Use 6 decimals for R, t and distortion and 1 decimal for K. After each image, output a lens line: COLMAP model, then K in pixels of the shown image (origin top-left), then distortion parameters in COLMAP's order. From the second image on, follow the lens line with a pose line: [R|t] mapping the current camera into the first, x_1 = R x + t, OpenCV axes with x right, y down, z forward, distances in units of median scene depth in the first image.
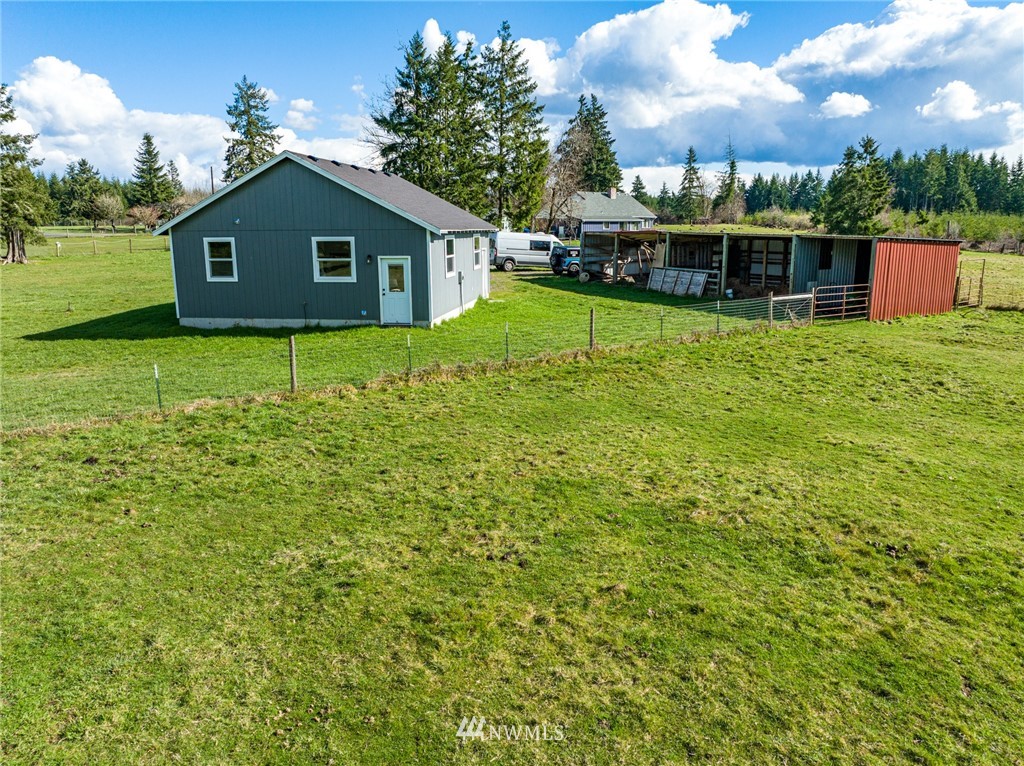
lens RADIAL K [[731.8, 0, 512.0], [0, 731.8, 383.0], [0, 0, 1]] dist [-0.062708, 0.039467]
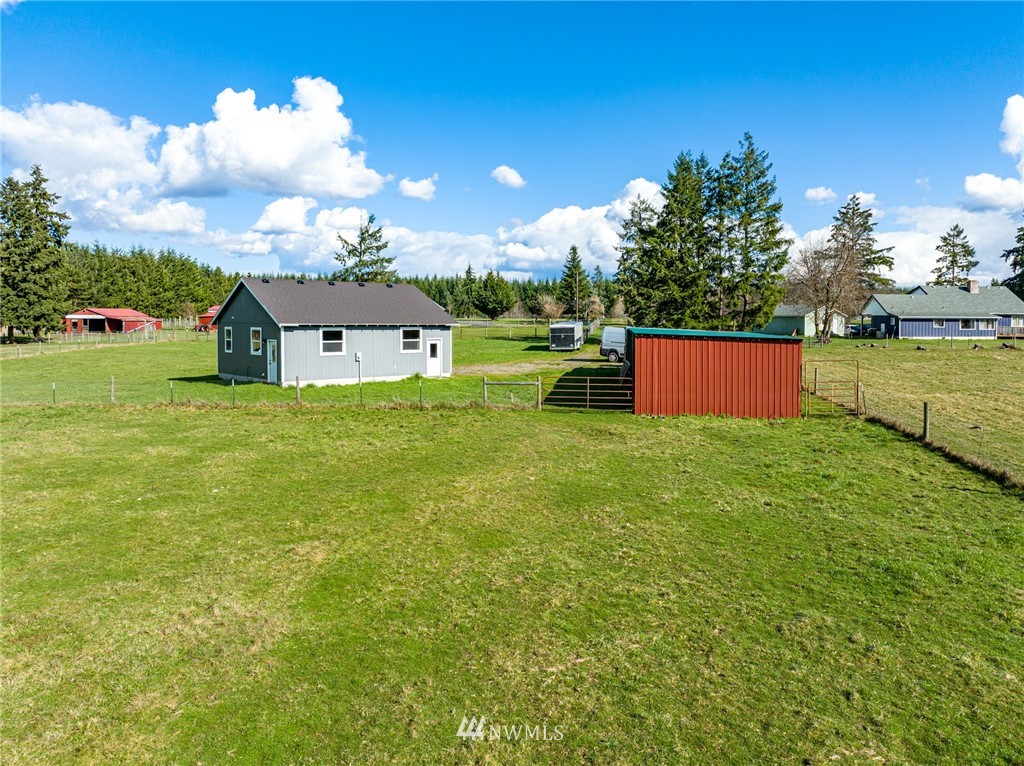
lens RADIAL K [[731.8, 0, 512.0], [0, 731.8, 383.0], [0, 0, 1]] dist [-0.062708, 0.039467]
pose [[0.750655, 0.060076, -0.657957, 1.036802], [-0.143372, 0.986939, -0.073456, -0.029231], [0.644950, 0.149473, 0.749464, 0.116134]]
